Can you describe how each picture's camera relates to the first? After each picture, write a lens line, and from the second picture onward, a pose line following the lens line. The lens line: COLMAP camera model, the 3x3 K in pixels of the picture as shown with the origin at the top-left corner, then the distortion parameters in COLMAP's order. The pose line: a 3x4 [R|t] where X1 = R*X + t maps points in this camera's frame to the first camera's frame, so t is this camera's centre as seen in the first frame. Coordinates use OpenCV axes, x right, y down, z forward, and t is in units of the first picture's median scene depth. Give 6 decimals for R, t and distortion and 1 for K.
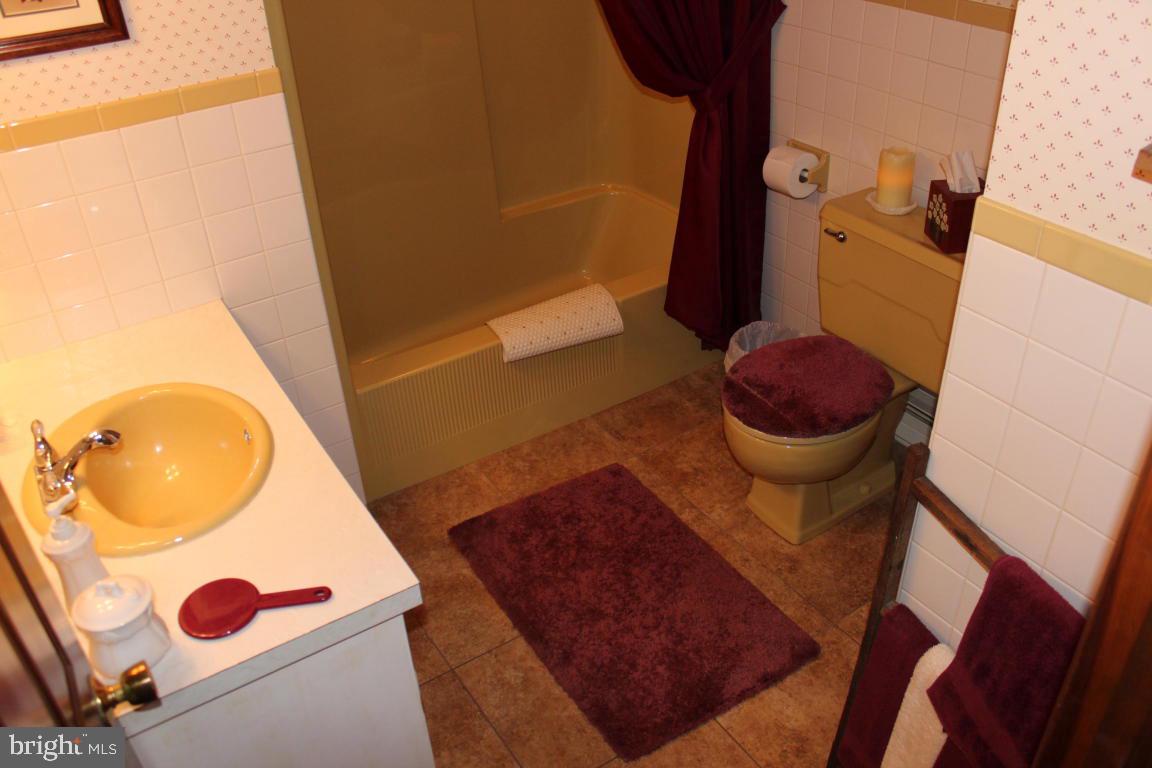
lens RADIAL K [[964.8, 0, 576.7], [0, 964.8, 380.9], [0, 0, 1]] dist [-0.150095, 0.140245]
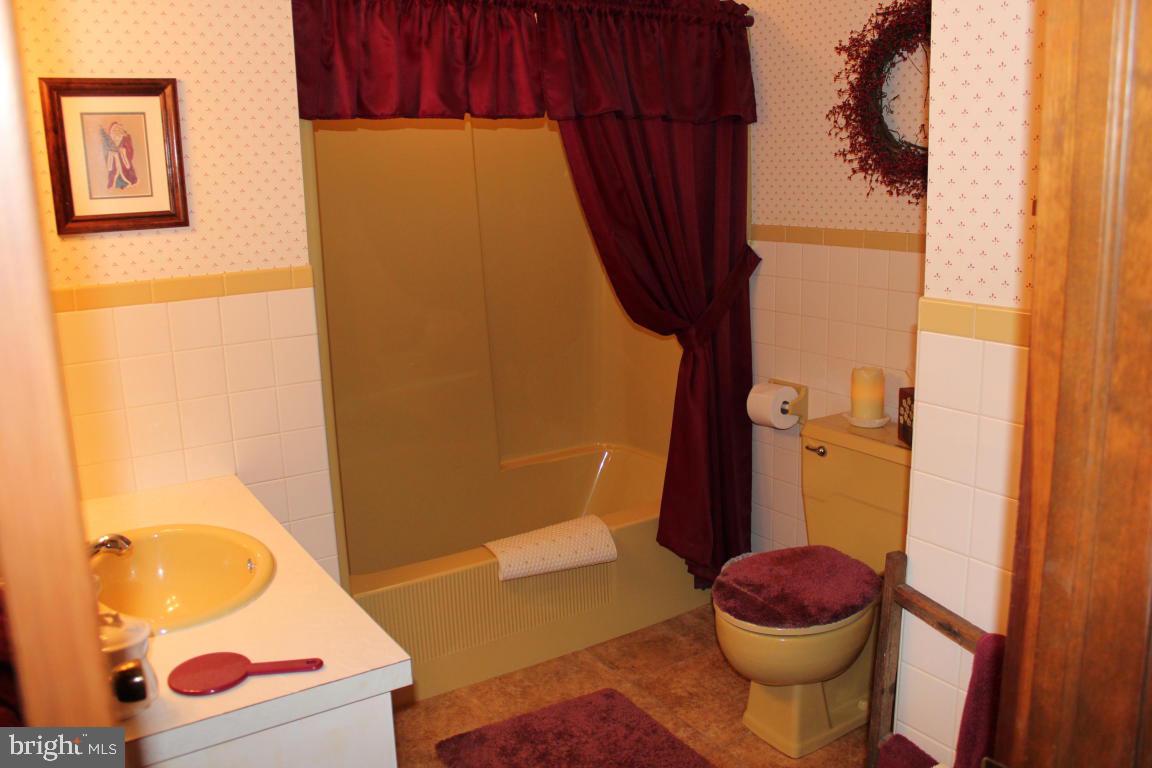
lens RADIAL K [[964.8, 0, 573.9], [0, 964.8, 379.4], [0, 0, 1]] dist [-0.150095, 0.140245]
pose [[0.999920, 0.012208, -0.003414, 0.004250], [-0.012629, 0.935951, -0.351905, 0.144927], [-0.001101, 0.351919, 0.936030, -0.022950]]
